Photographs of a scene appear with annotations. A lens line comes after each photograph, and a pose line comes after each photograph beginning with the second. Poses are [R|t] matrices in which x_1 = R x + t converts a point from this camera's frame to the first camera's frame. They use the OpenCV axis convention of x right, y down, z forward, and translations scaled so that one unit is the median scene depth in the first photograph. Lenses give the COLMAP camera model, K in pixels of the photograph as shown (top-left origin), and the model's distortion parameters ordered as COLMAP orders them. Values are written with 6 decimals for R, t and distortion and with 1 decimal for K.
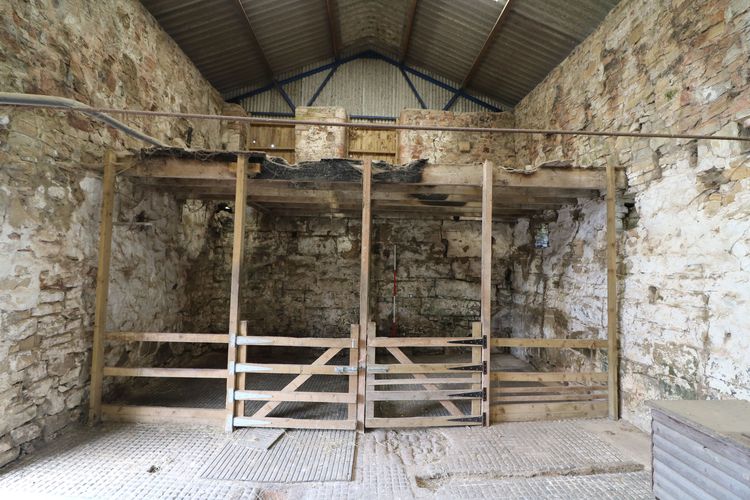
lens RADIAL K [[348.0, 0, 378.4], [0, 348.0, 247.6], [0, 0, 1]] dist [0.000462, -0.013516]
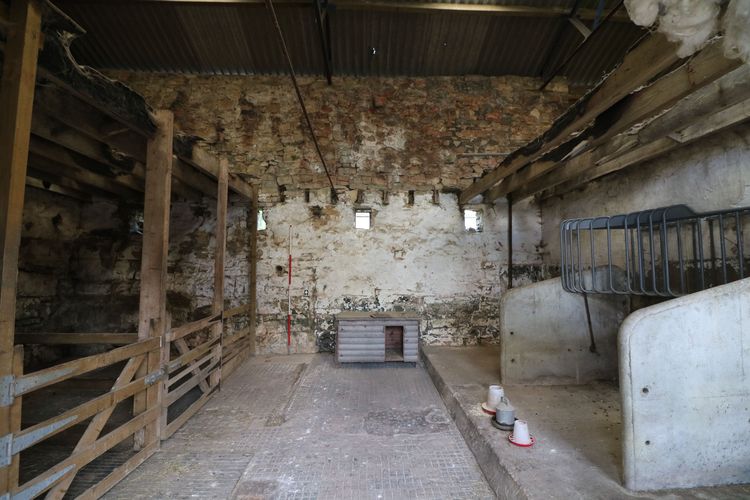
lens RADIAL K [[351.6, 0, 375.1], [0, 351.6, 244.1], [0, 0, 1]] dist [0.000346, -0.013717]
pose [[-0.010720, 0.055497, 0.998401, -0.878363], [-0.059575, 0.996650, -0.056040, 0.070882], [-0.998166, -0.060081, -0.007378, 0.533379]]
